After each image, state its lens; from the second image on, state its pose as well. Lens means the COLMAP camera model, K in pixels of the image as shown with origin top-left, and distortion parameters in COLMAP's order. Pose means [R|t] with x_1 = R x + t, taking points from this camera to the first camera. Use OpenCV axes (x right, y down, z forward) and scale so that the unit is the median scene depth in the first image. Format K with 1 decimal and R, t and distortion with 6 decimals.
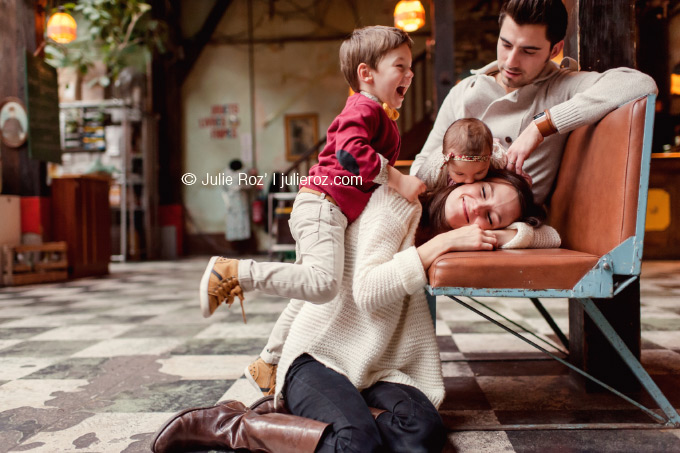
lens RADIAL K [[678.3, 0, 340.4], [0, 678.3, 225.5], [0, 0, 1]] dist [-0.014466, 0.000000]
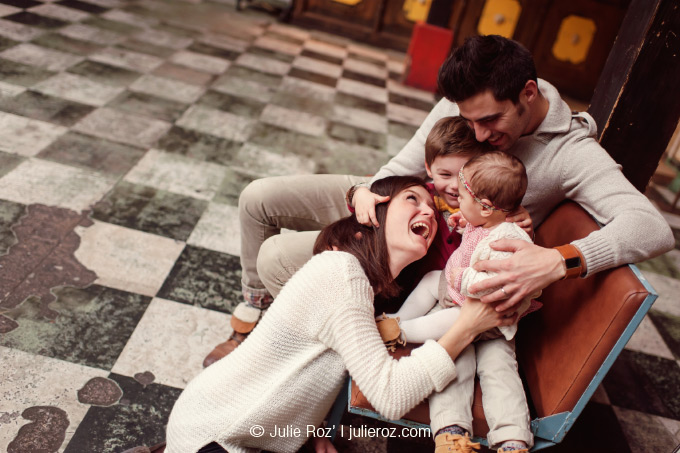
lens RADIAL K [[678.3, 0, 342.6], [0, 678.3, 227.2], [0, 0, 1]] dist [-0.014466, 0.000000]
pose [[0.965849, 0.226739, 0.125396, -0.034045], [-0.258832, 0.866464, 0.426902, -0.344344], [-0.011856, -0.444780, 0.895561, 0.172583]]
